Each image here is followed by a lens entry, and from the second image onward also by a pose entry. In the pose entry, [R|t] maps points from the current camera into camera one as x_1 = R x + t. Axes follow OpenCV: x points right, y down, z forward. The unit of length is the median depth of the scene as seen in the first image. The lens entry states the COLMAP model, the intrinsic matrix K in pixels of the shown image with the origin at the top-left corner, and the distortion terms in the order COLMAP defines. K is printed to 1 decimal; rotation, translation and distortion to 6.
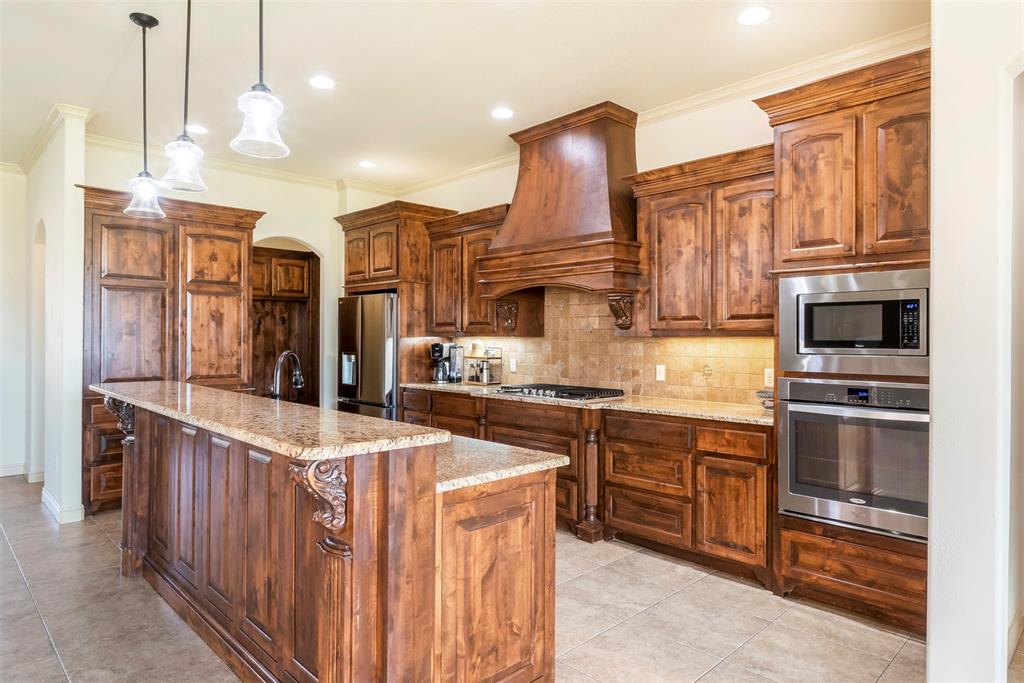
lens RADIAL K [[617.5, 0, 512.0], [0, 617.5, 341.5], [0, 0, 1]] dist [-0.000095, 0.000267]
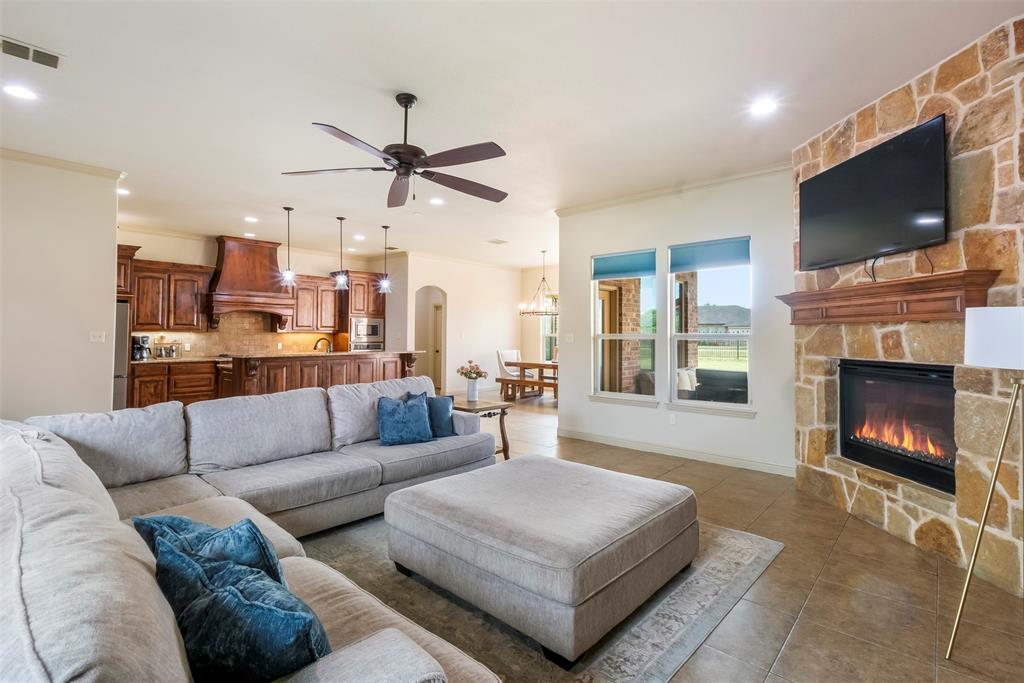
lens RADIAL K [[483.1, 0, 510.5], [0, 483.1, 323.4], [0, 0, 1]] dist [-0.000289, -0.000016]
pose [[-0.070693, 0.020023, 0.997297, -1.719576], [0.000279, 0.999799, -0.020053, -0.004302], [-0.997498, -0.001139, -0.070684, 0.146113]]
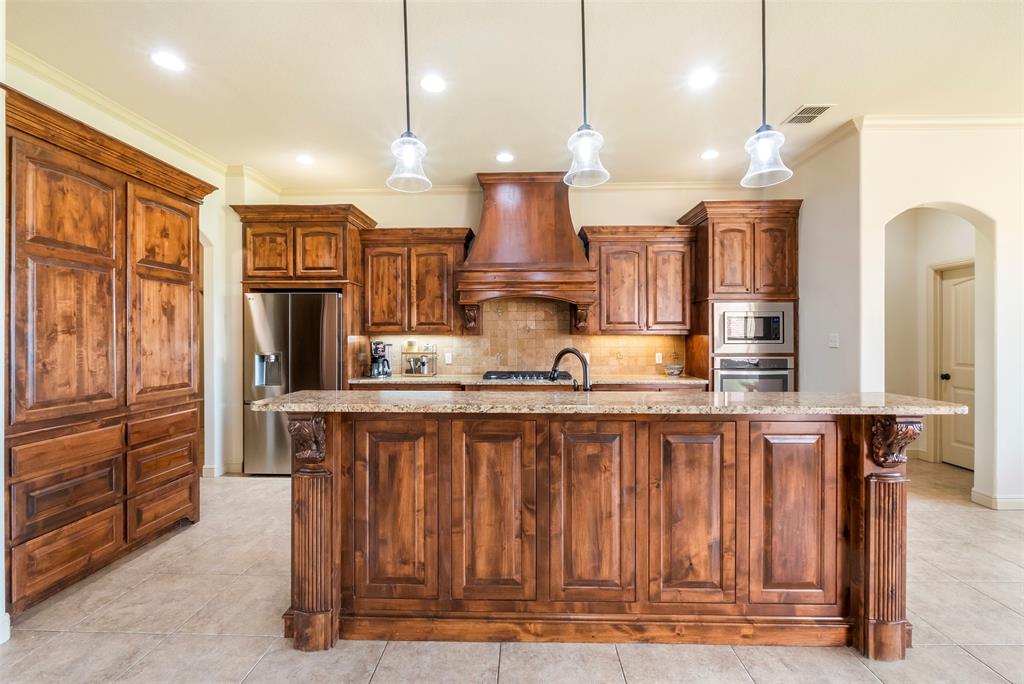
lens RADIAL K [[444.9, 0, 512.0], [0, 444.9, 342.0], [0, 0, 1]] dist [-0.001852, -0.000031]
pose [[0.711455, -0.012850, 0.702614, -0.597651], [0.007705, 0.999915, 0.010486, -0.002665], [-0.702689, -0.002047, 0.711494, 0.316365]]
